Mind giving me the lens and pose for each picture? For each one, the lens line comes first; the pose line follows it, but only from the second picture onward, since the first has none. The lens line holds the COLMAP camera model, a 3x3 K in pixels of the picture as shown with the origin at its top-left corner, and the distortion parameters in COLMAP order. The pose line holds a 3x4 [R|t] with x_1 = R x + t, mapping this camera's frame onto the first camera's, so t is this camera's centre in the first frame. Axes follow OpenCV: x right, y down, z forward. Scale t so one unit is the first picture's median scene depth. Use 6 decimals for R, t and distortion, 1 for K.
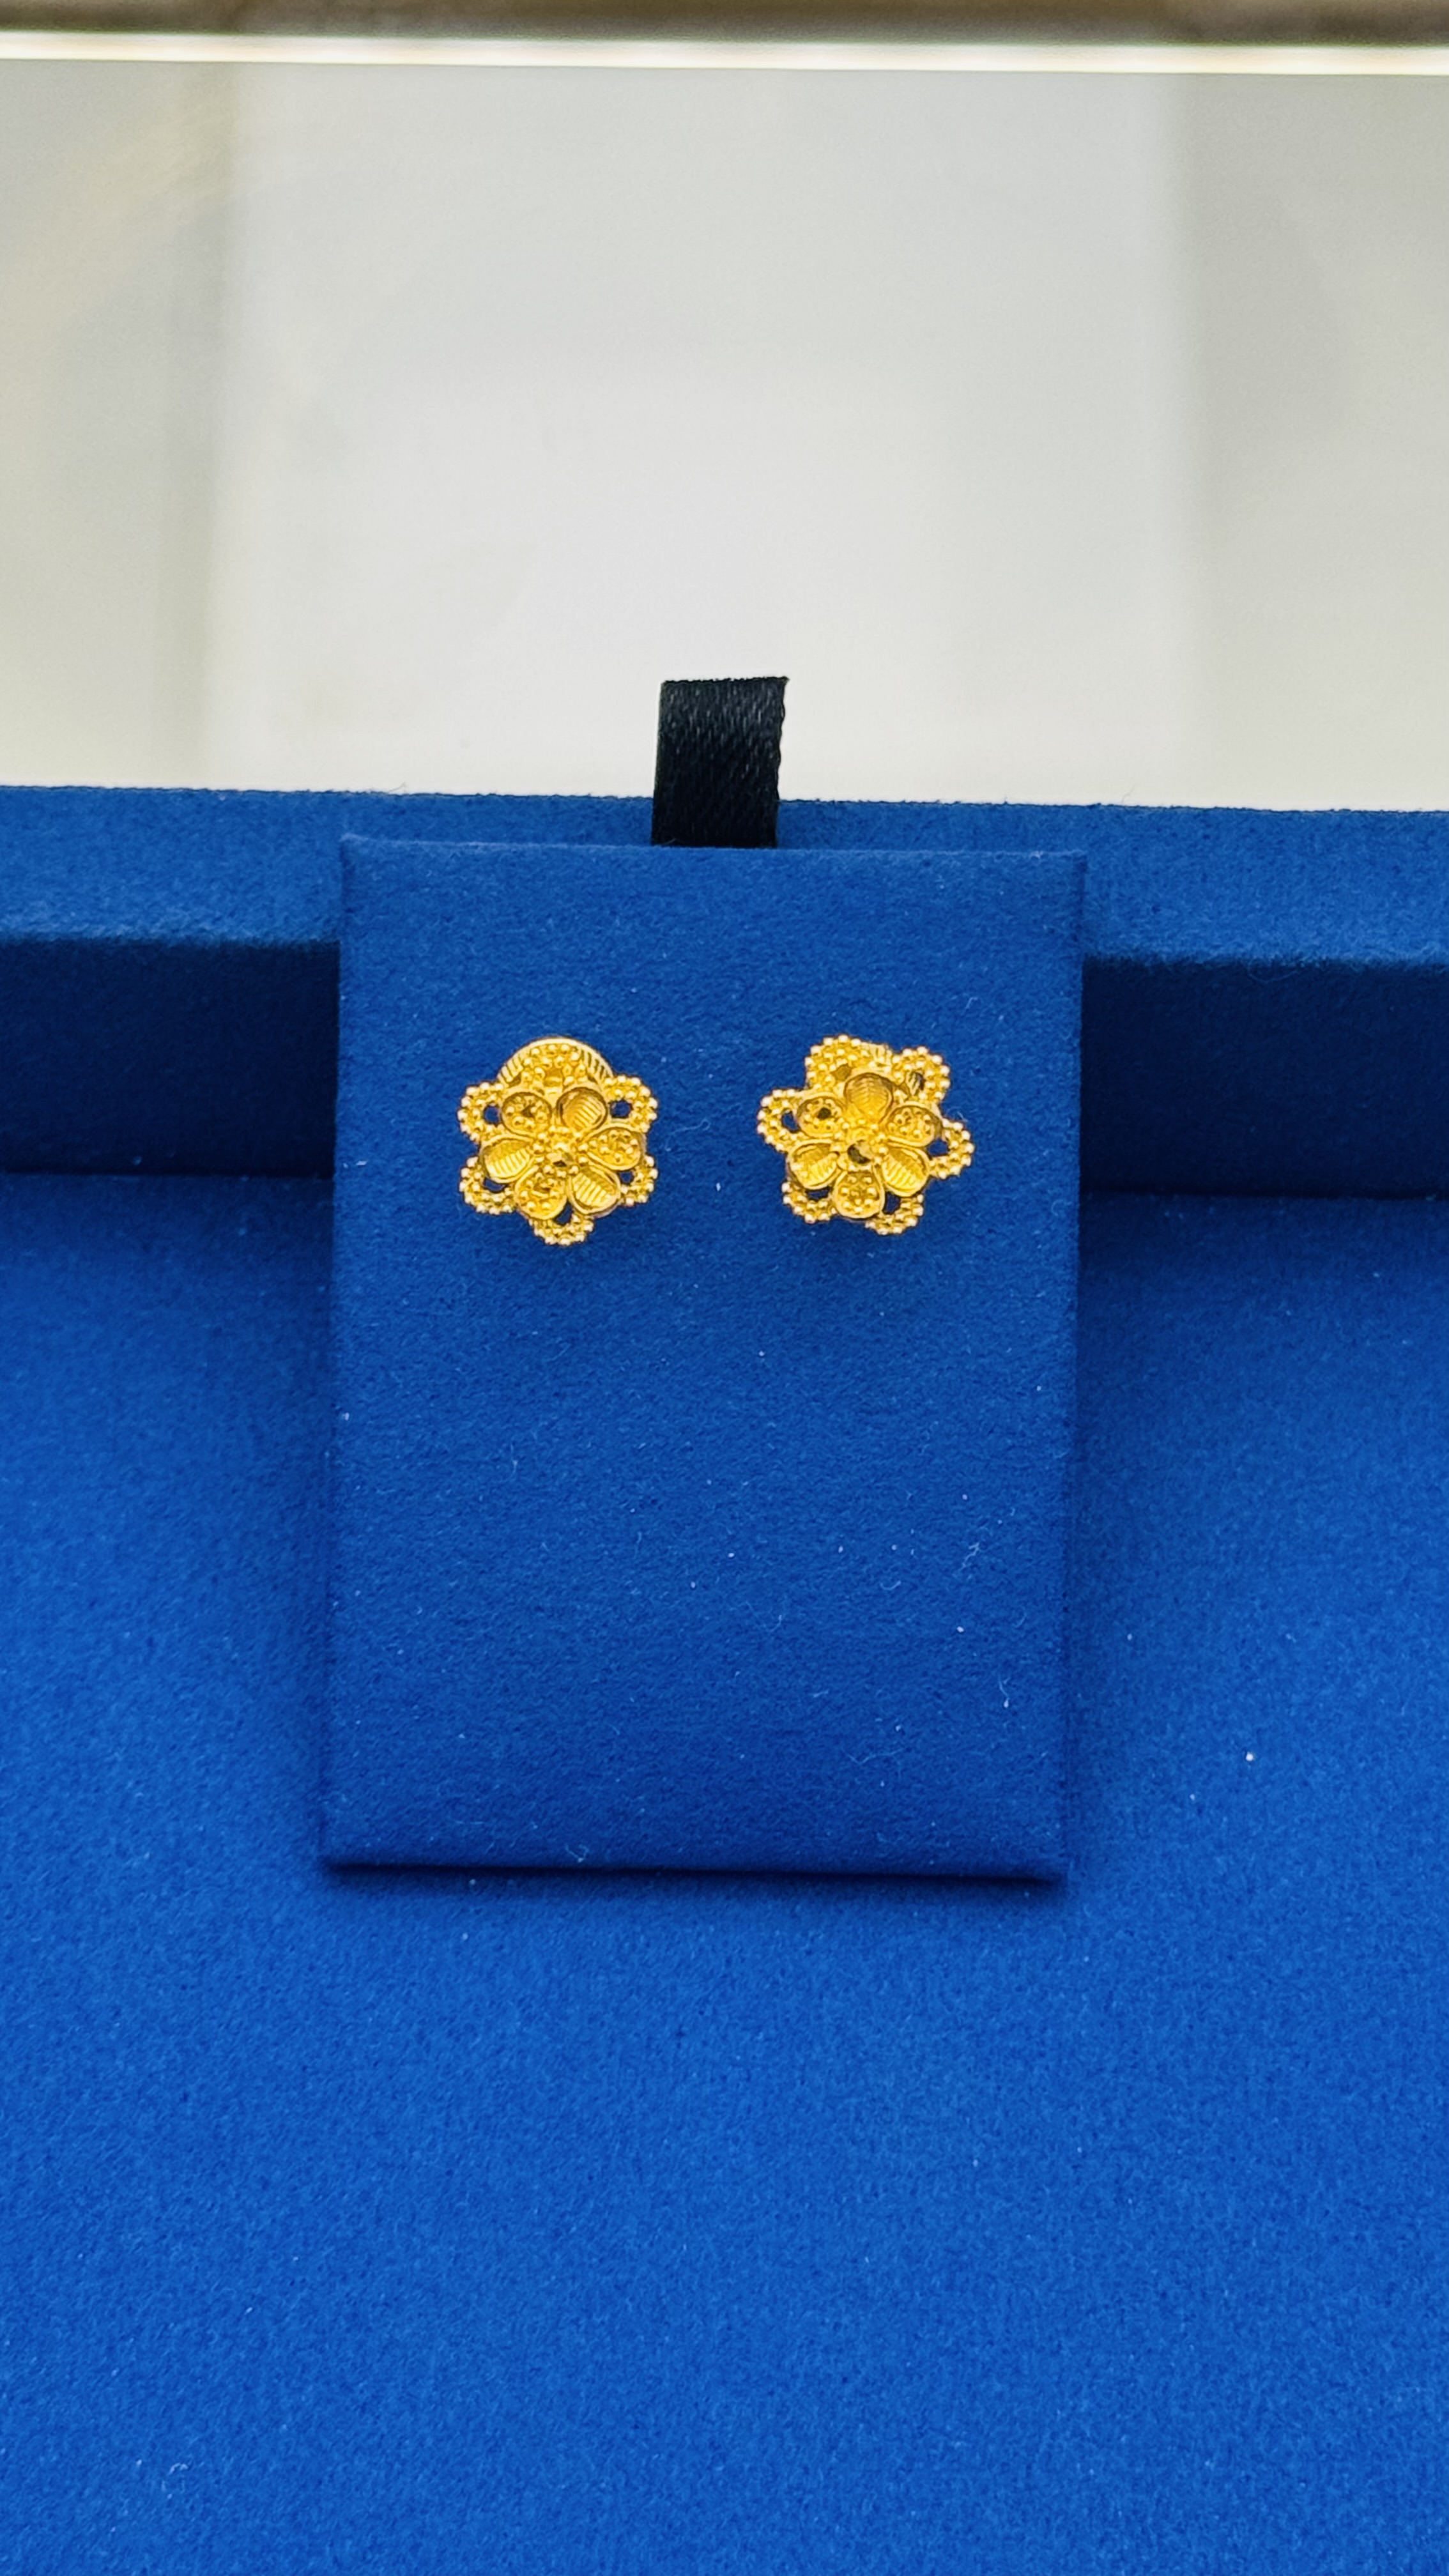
lens RADIAL K [[6056.1, 0, 726.4], [0, 6056.1, 1289.0], [0, 0, 1]] dist [0.055711, 0.456157]
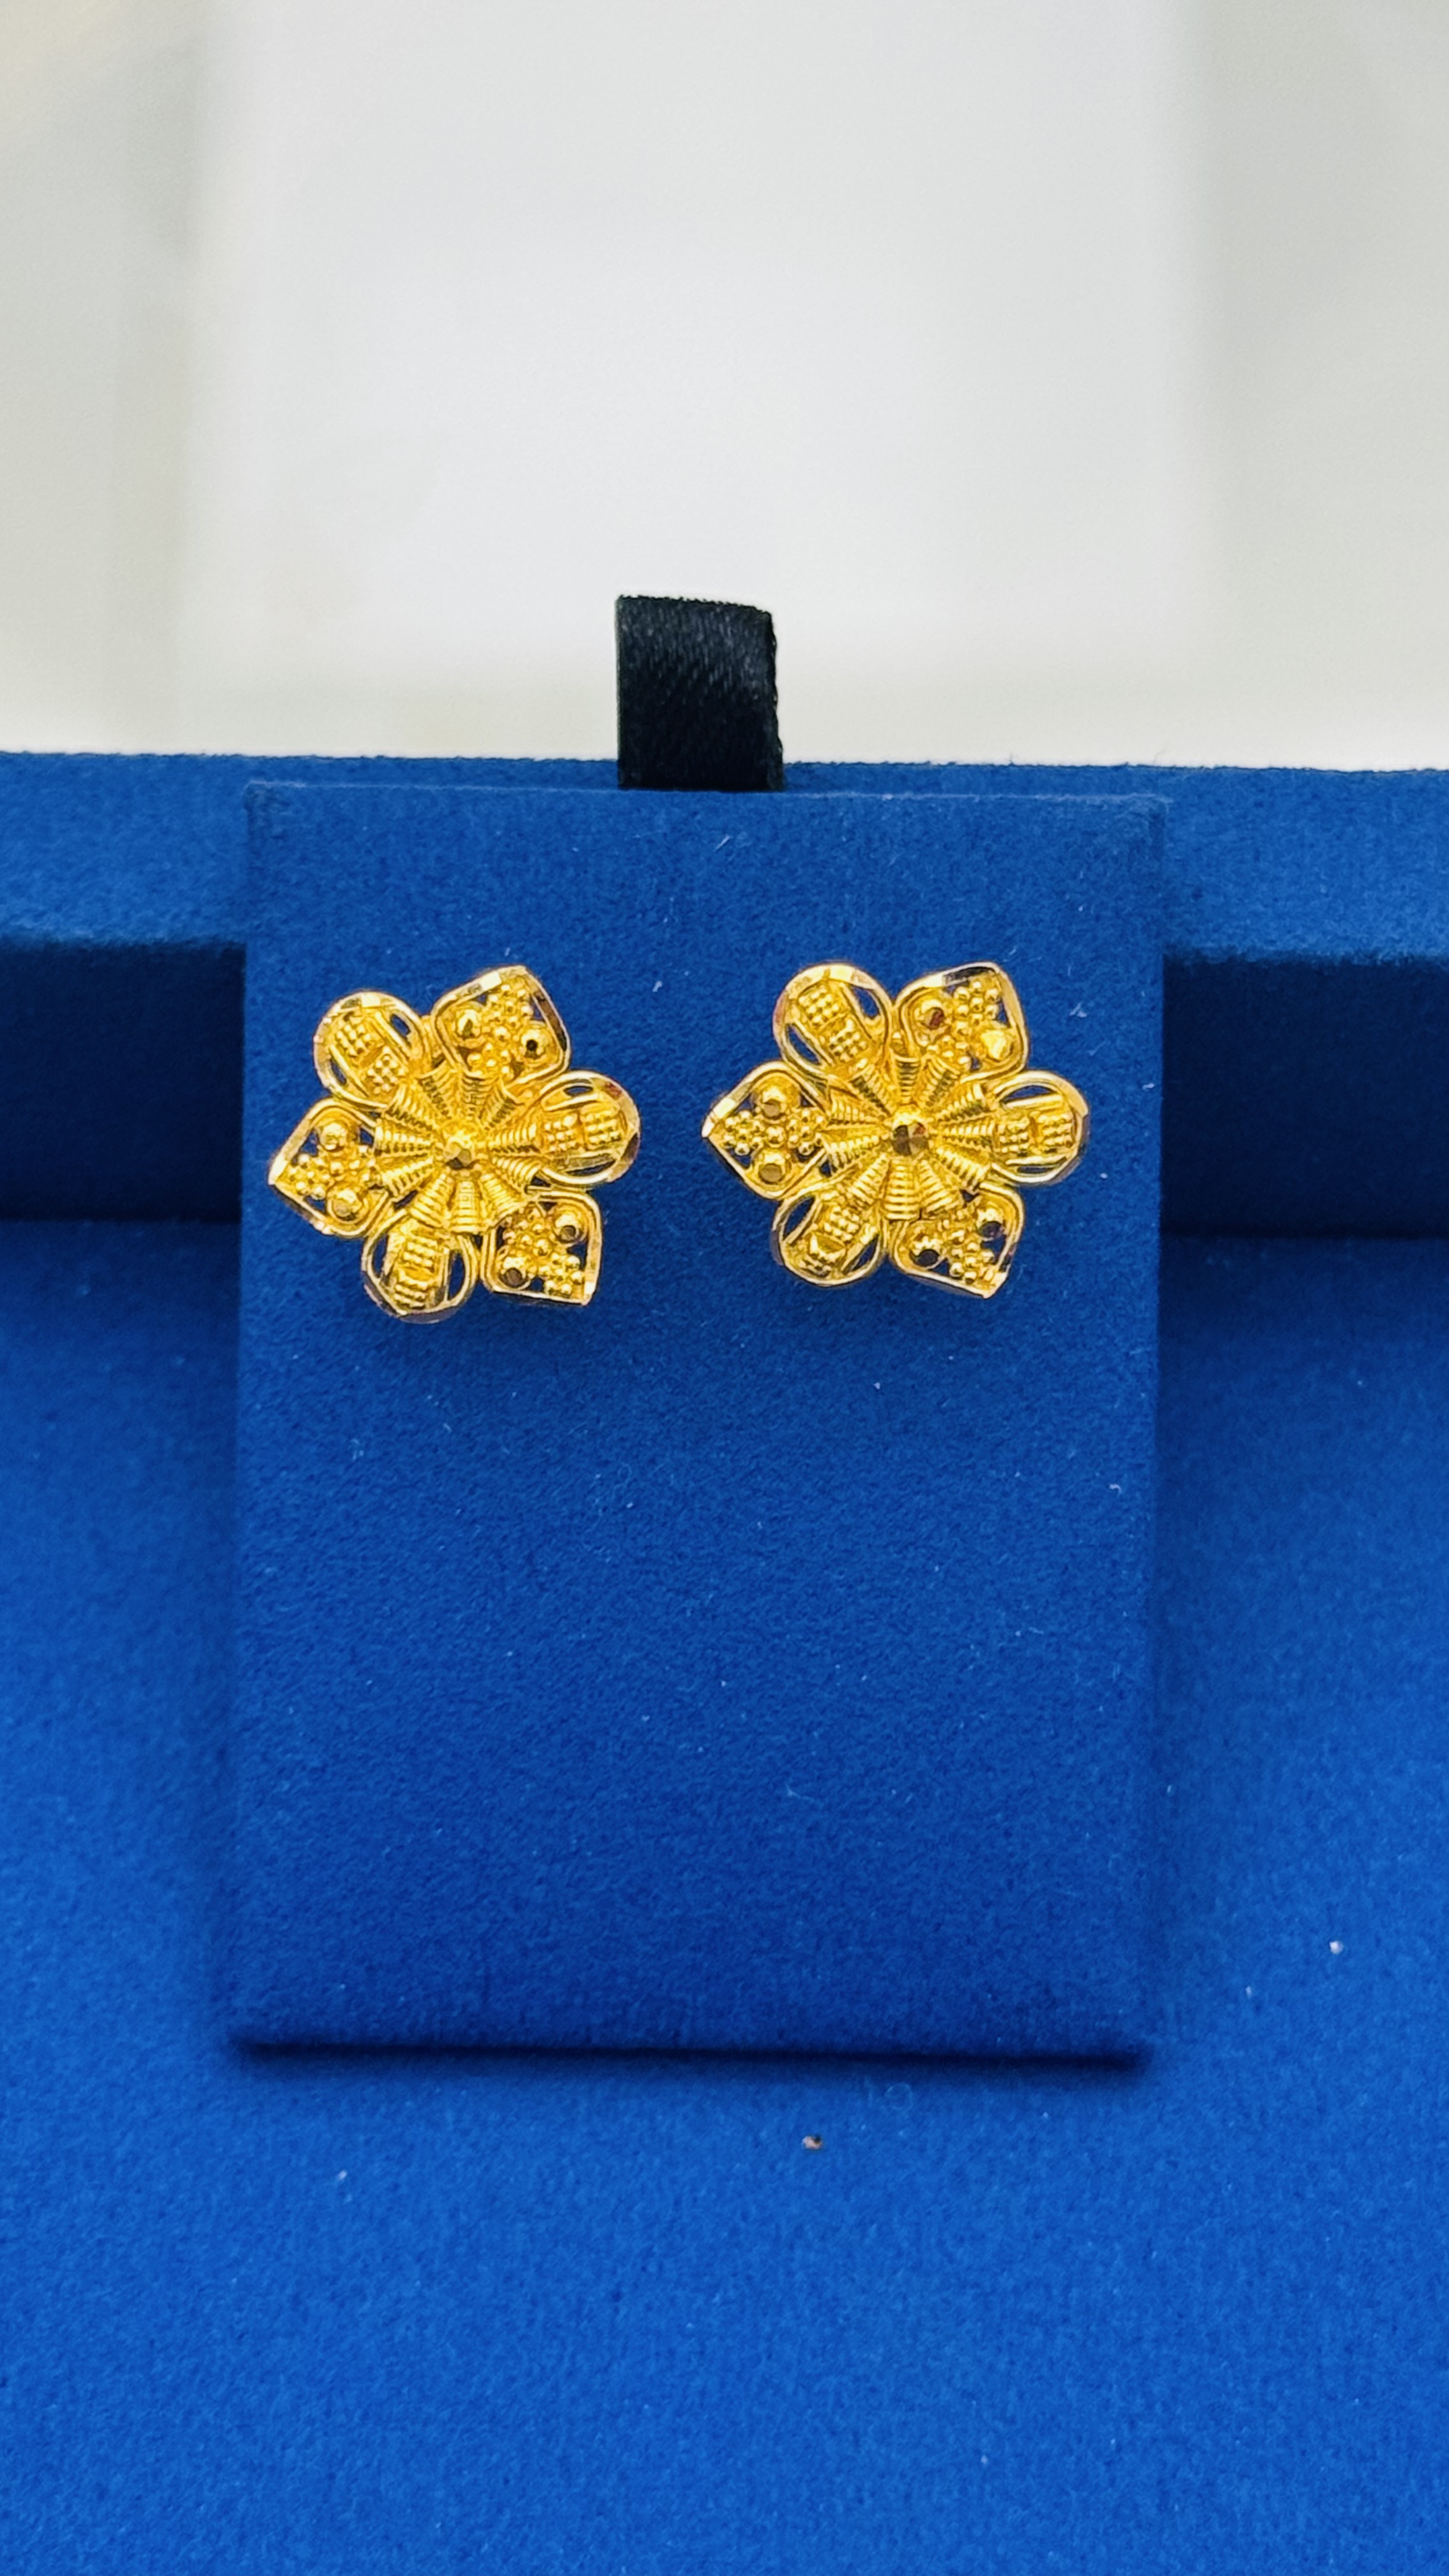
lens RADIAL K [[5996.3, 0, 717.7], [0, 5996.3, 1298.3], [0, 0, 1]] dist [0.040784, 0.486015]
pose [[0.999981, -0.006048, -0.001113, 0.007424], [0.006069, 0.999778, 0.020166, -0.026141], [0.000990, -0.020172, 0.999796, 0.202955]]
